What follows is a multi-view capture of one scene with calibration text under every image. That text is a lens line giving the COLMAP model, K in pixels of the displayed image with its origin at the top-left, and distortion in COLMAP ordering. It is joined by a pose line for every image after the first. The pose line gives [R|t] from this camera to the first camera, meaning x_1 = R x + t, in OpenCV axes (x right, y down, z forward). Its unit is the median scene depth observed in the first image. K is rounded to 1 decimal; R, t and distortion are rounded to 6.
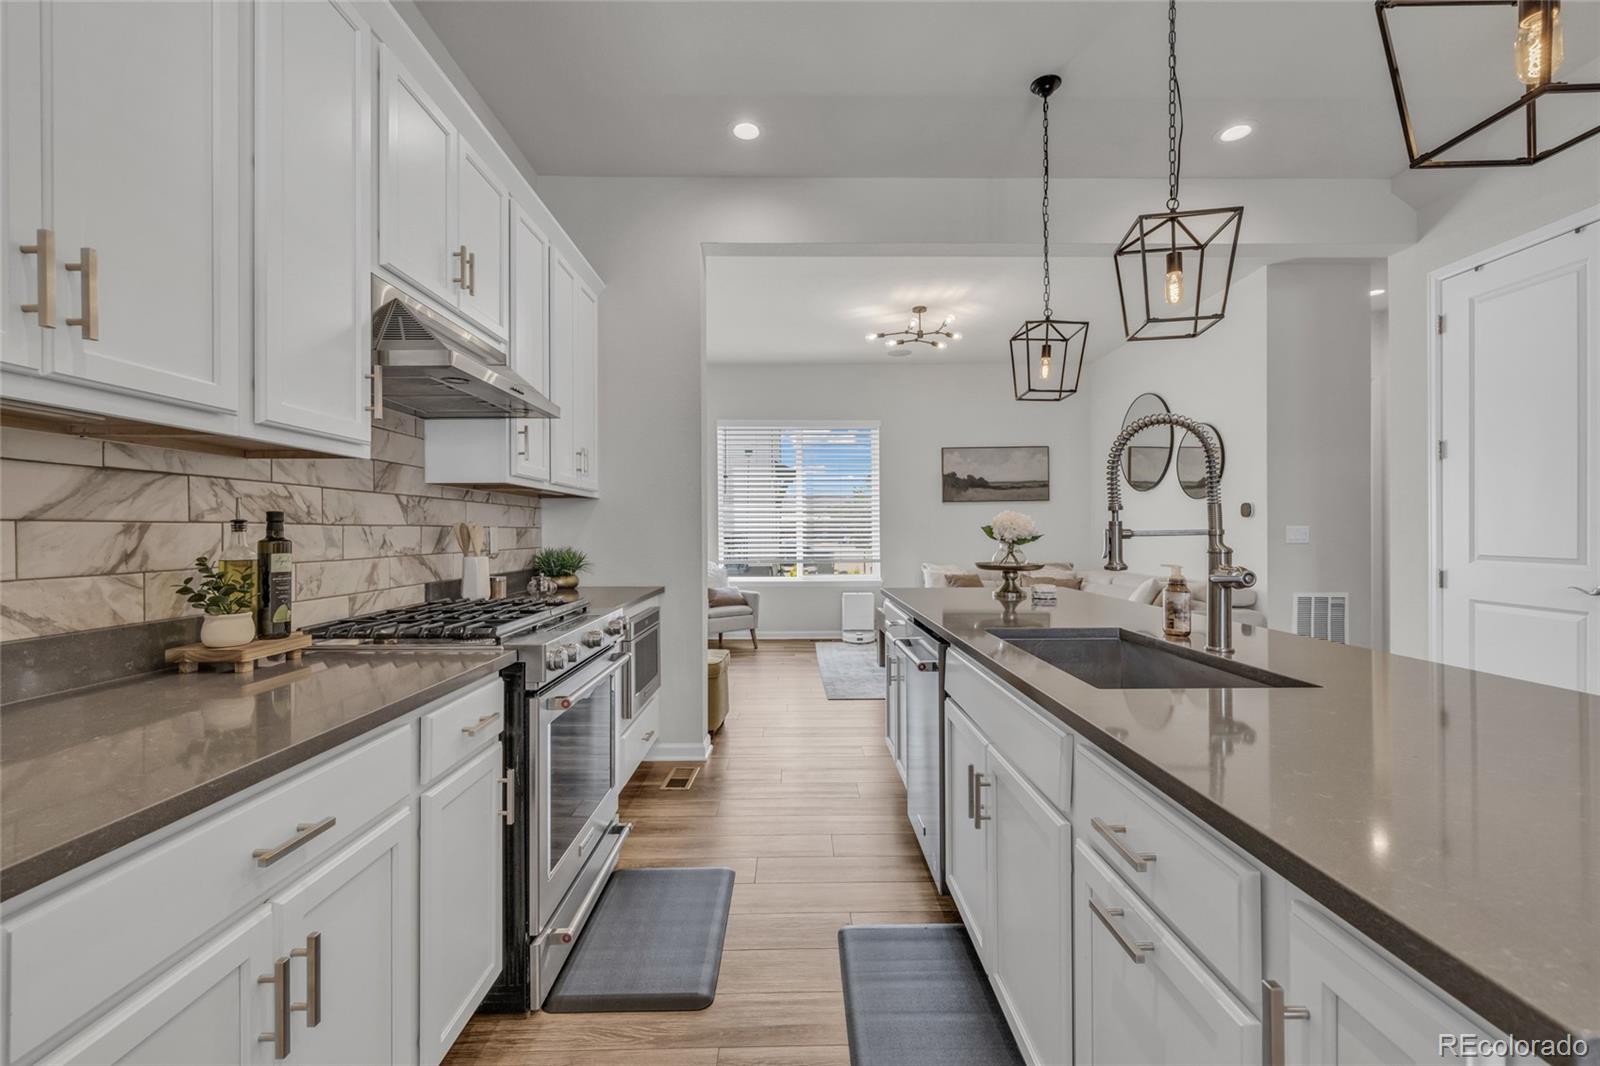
lens RADIAL K [[664.0, 0, 801.8], [0, 664.0, 533.1], [0, 0, 1]] dist [0.002197, 0.000014]
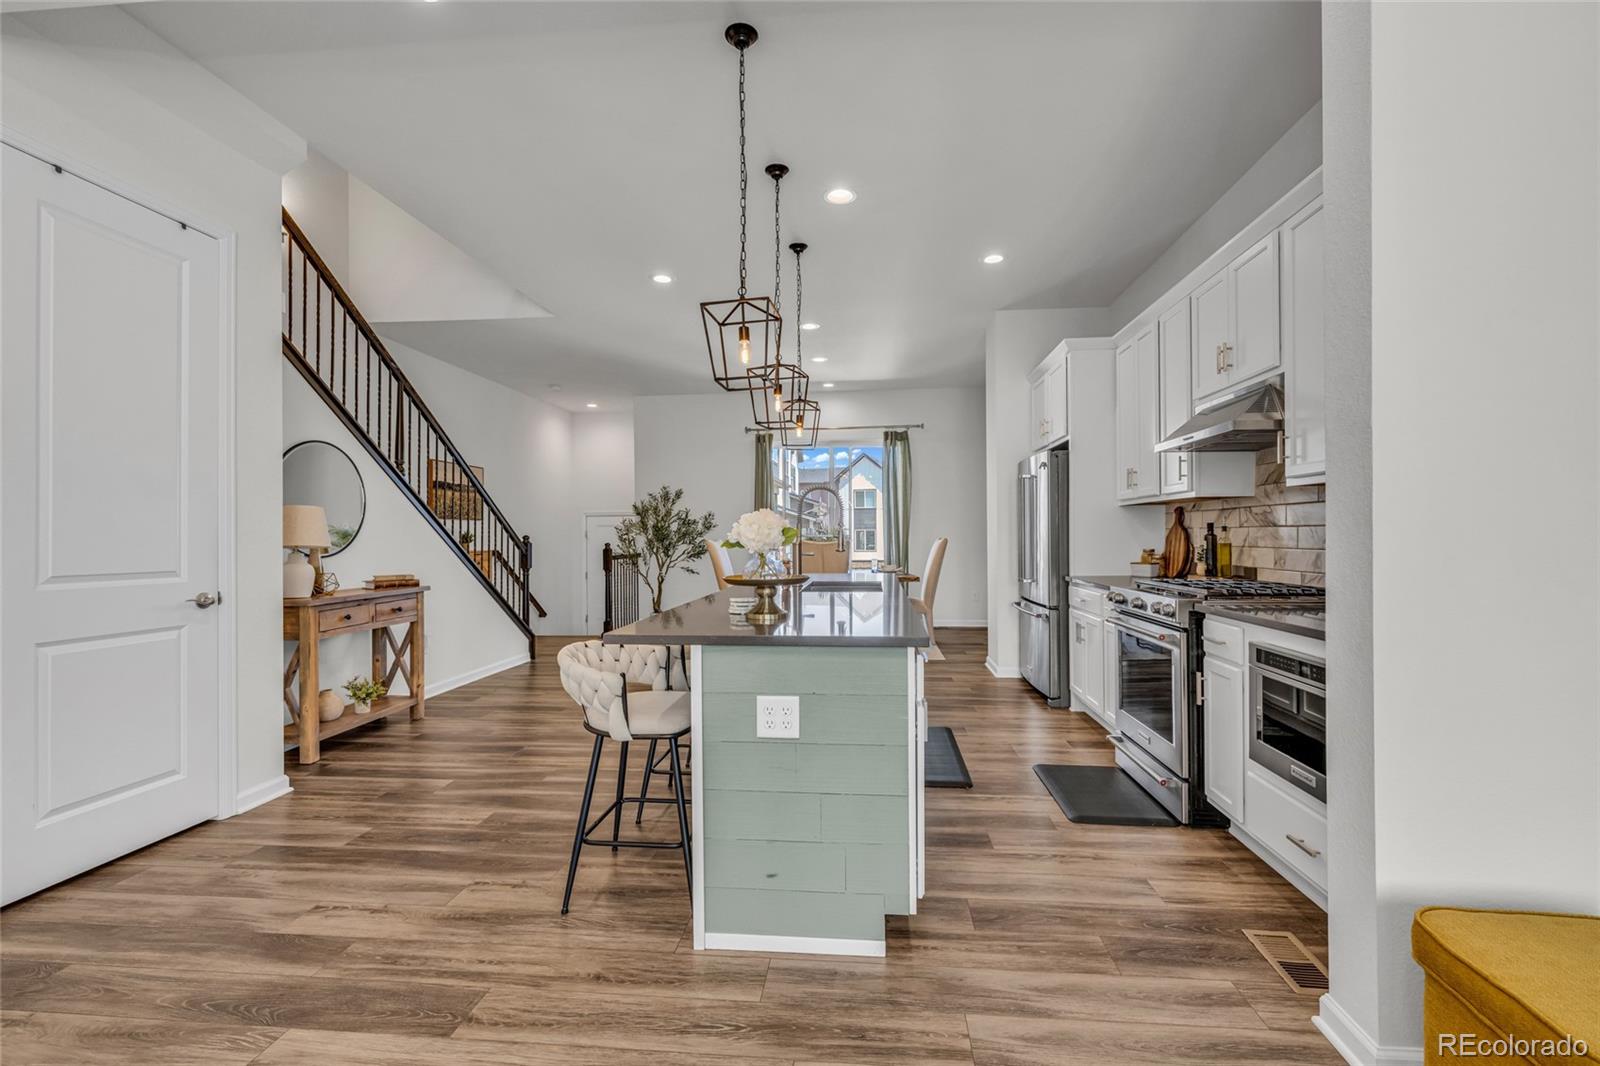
lens RADIAL K [[695.1, 0, 800.0], [0, 695.1, 533.0], [0, 0, 1]] dist [0.001974, -0.000058]
pose [[-0.993103, 0.011174, 0.116710, 0.091997], [0.011130, 0.999938, -0.001036, -0.002719], [-0.116714, 0.000270, -0.993166, 1.019496]]
